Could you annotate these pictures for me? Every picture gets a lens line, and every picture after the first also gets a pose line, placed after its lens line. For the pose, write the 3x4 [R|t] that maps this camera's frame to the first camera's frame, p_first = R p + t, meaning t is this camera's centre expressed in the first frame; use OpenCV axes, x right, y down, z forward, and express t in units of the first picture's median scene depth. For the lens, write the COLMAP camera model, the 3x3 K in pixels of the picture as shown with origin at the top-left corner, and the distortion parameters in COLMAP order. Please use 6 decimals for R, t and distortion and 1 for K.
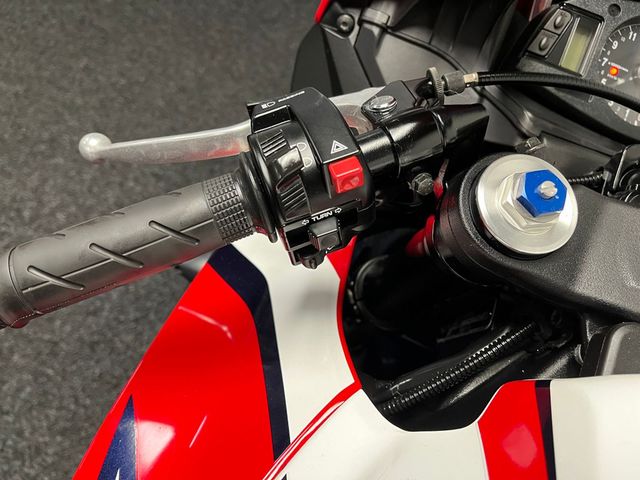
lens RADIAL K [[493.3, 0, 320.0], [0, 493.3, 240.0], [0, 0, 1]] dist [0.011063, 0.000061]
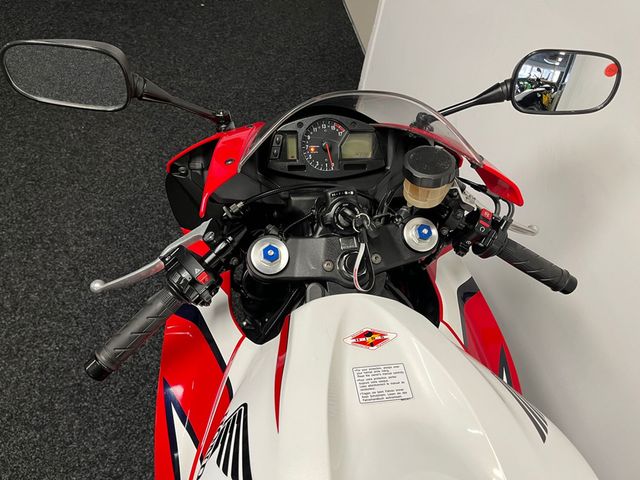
lens RADIAL K [[493.3, 0, 320.0], [0, 493.3, 240.0], [0, 0, 1]] dist [0.011063, 0.000061]
pose [[0.916242, -0.390233, 0.090655, 0.263571], [0.376432, 0.916026, 0.138550, -0.250531], [-0.137109, -0.092820, 0.986198, -1.032730]]
